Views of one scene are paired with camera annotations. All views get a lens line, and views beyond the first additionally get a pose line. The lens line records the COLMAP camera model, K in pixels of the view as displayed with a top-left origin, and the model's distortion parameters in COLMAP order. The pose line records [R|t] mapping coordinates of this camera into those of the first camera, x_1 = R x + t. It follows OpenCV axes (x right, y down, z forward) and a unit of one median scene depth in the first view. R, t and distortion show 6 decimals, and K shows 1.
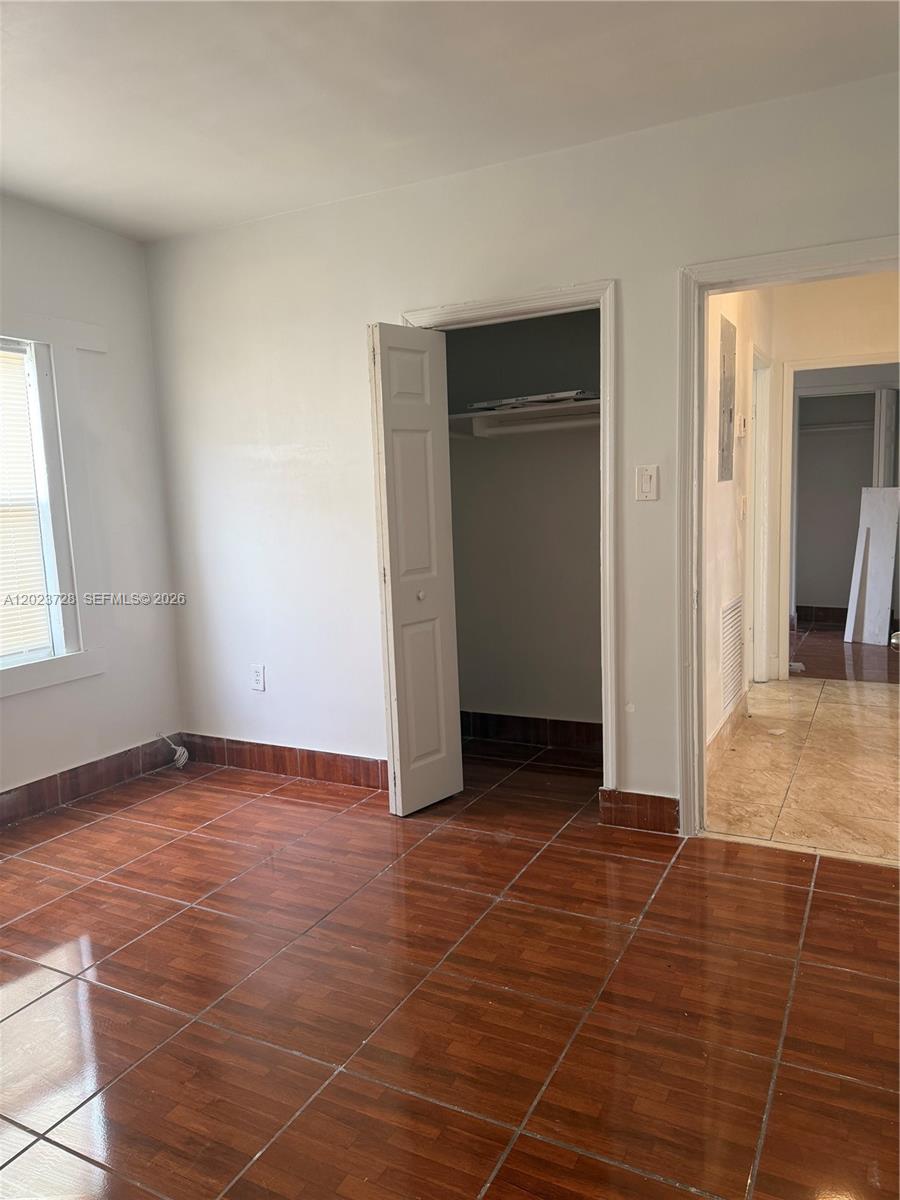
lens RADIAL K [[850.6, 0, 456.1], [0, 850.6, 599.9], [0, 0, 1]] dist [0.008449, 0.001280]
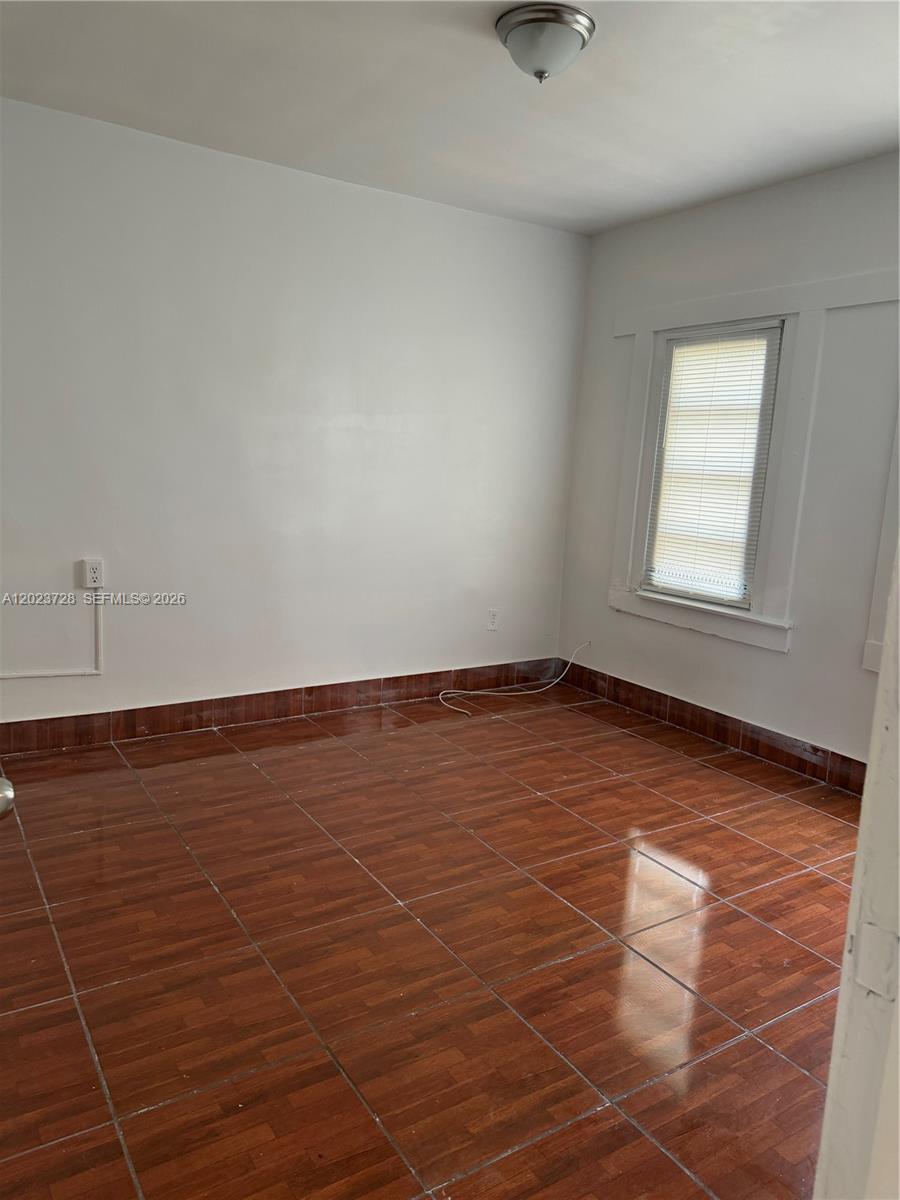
lens RADIAL K [[850.6, 0, 456.9], [0, 850.6, 601.8], [0, 0, 1]] dist [0.008449, 0.001280]
pose [[-0.492161, 0.159217, -0.855820, 0.658675], [-0.145967, 0.954117, 0.261447, -0.185268], [0.858179, 0.253595, -0.446339, 1.180387]]
